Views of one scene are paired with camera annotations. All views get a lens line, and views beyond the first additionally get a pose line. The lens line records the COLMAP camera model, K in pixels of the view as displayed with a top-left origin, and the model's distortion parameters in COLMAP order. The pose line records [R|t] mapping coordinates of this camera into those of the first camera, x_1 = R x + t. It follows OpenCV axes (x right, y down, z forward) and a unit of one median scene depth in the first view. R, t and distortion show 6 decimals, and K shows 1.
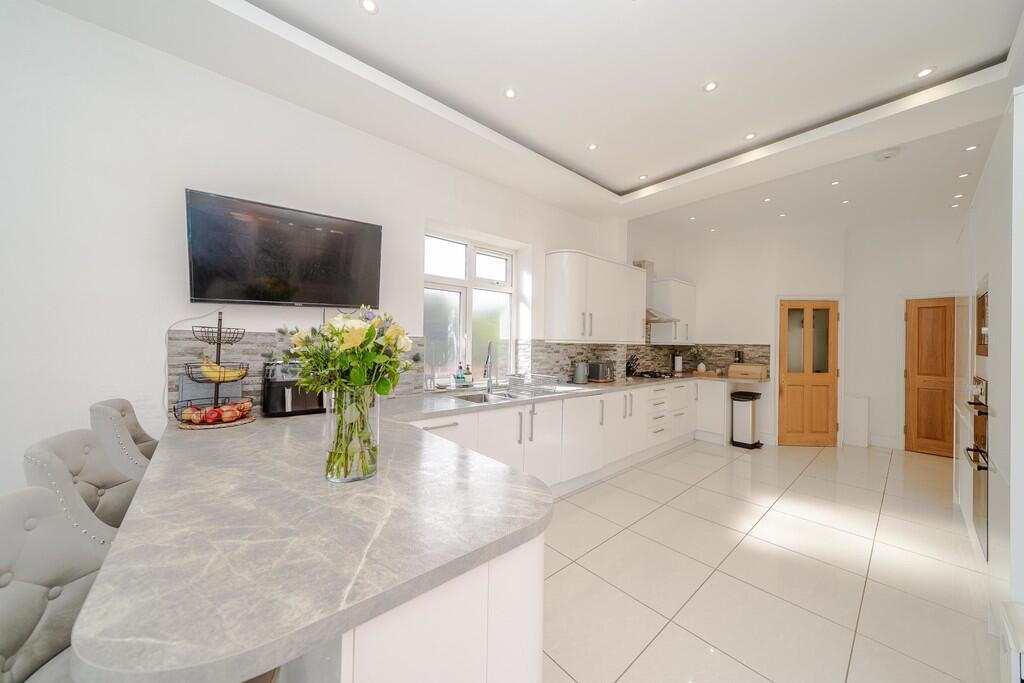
lens RADIAL K [[346.7, 0, 508.7], [0, 346.7, 340.8], [0, 0, 1]] dist [0.000063, 0.000079]
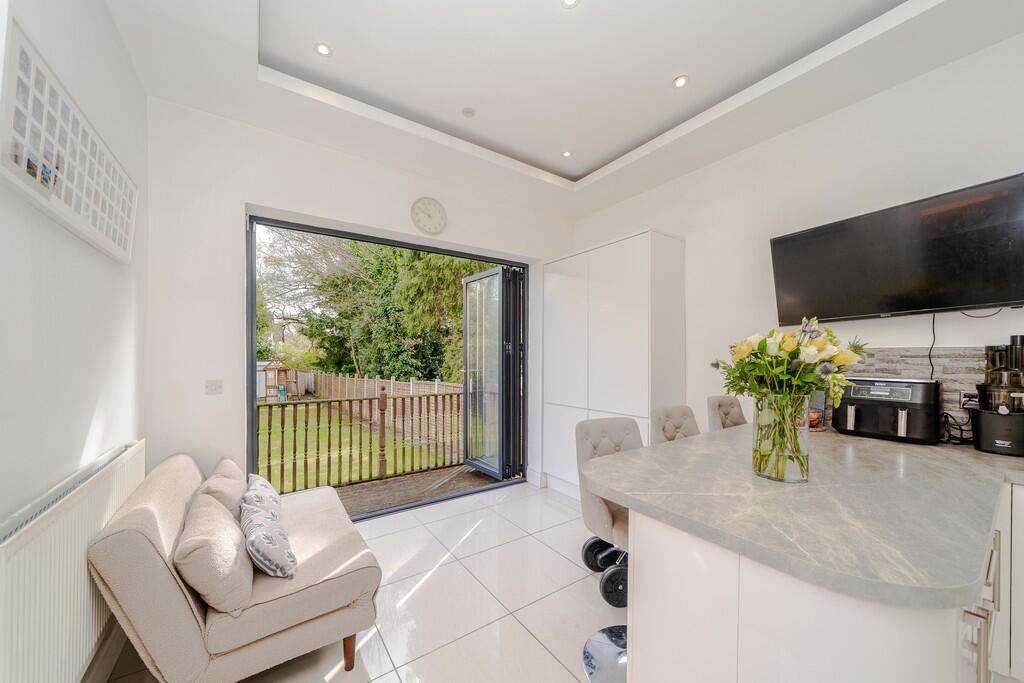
lens RADIAL K [[364.8, 0, 519.5], [0, 364.8, 360.7], [0, 0, 1]] dist [-0.000380, 0.000024]
pose [[-0.080133, -0.005720, -0.996768, 0.349565], [0.003105, 0.999977, -0.005988, 0.011969], [0.996779, -0.003575, -0.080114, 0.129369]]
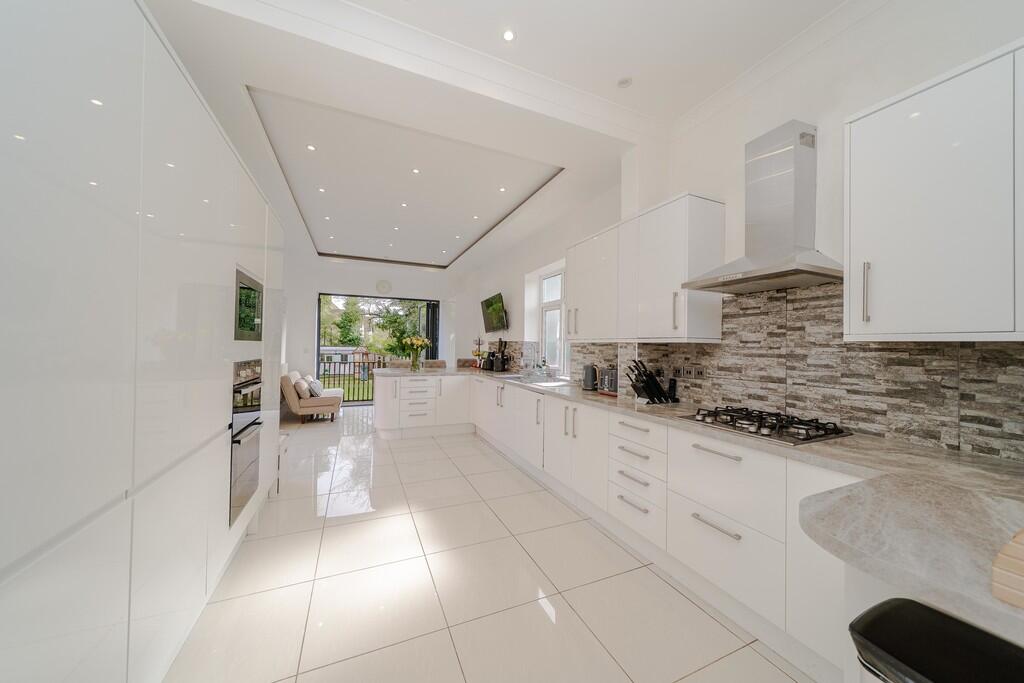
lens RADIAL K [[346.7, 0, 508.7], [0, 346.7, 340.8], [0, 0, 1]] dist [0.000063, 0.000079]
pose [[-0.284856, -0.035002, -0.957931, 1.698944], [-0.014902, 0.999374, -0.032085, 0.051131], [0.958454, 0.005135, -0.285199, 1.637579]]
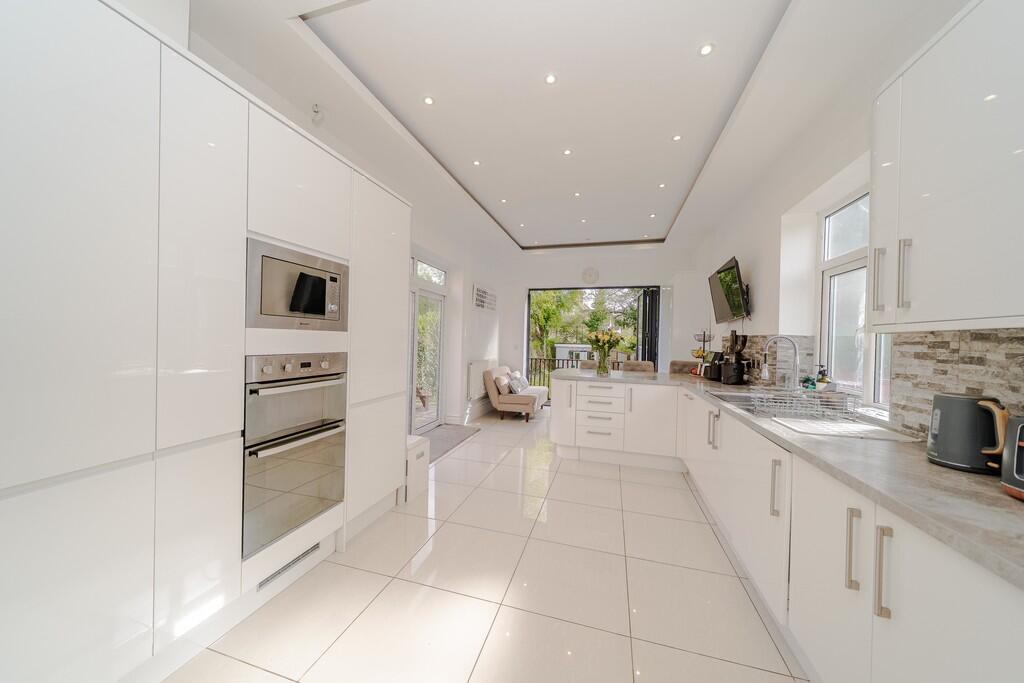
lens RADIAL K [[346.7, 0, 508.7], [0, 346.7, 340.8], [0, 0, 1]] dist [0.000063, 0.000079]
pose [[-0.834043, -0.033574, -0.550677, 1.091549], [-0.033397, 0.999389, -0.010349, 0.048813], [0.550688, 0.009759, -0.834654, 1.608841]]
